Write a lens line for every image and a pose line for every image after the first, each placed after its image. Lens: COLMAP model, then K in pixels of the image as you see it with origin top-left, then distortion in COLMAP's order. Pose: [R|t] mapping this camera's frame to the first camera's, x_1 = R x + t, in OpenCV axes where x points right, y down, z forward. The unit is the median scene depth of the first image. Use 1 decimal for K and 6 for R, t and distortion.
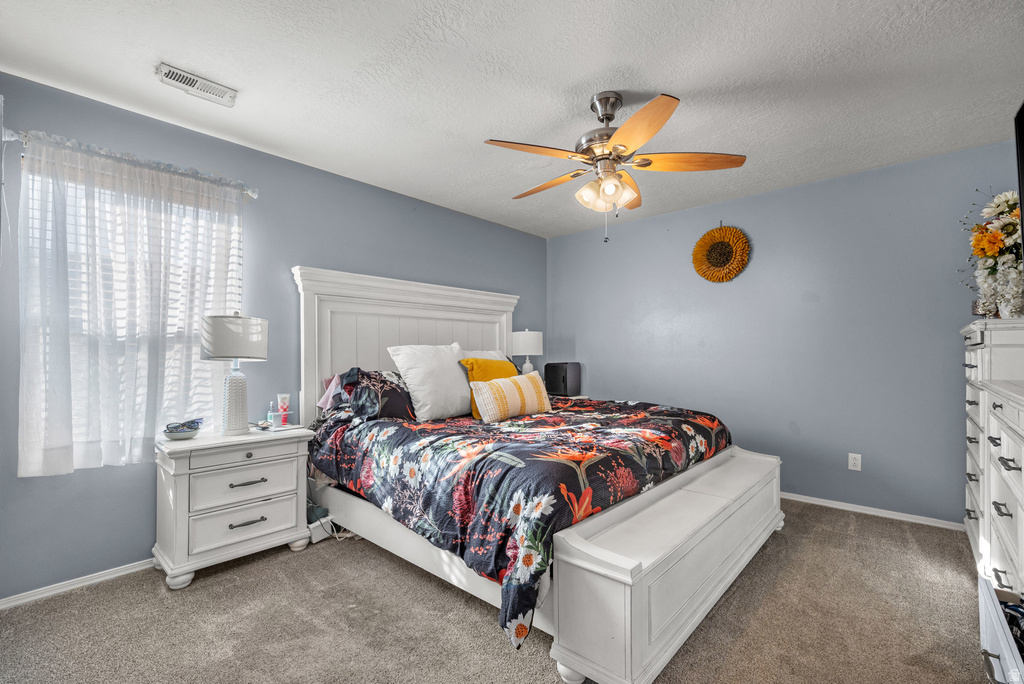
lens RADIAL K [[451.0, 0, 515.9], [0, 451.0, 348.8], [0, 0, 1]] dist [-0.000271, -0.000034]
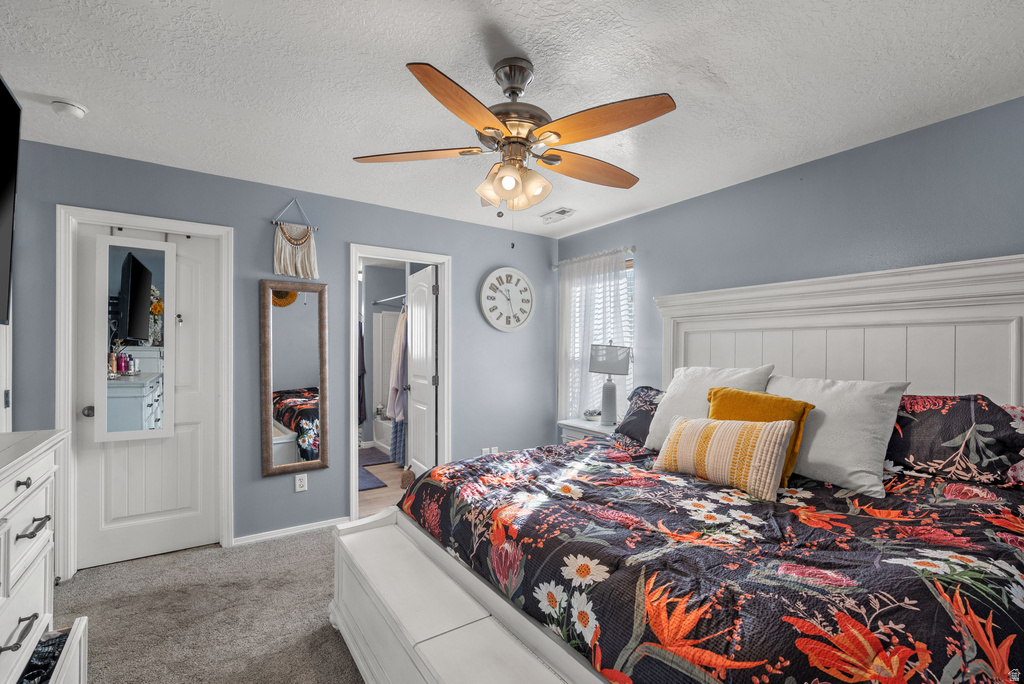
lens RADIAL K [[451.0, 0, 515.9], [0, 451.0, 348.8], [0, 0, 1]] dist [-0.000271, -0.000034]
pose [[-0.230546, -0.005008, -0.973049, 0.849400], [0.003518, 0.999976, -0.005980, -0.047990], [0.973055, -0.004802, -0.230523, 1.036022]]
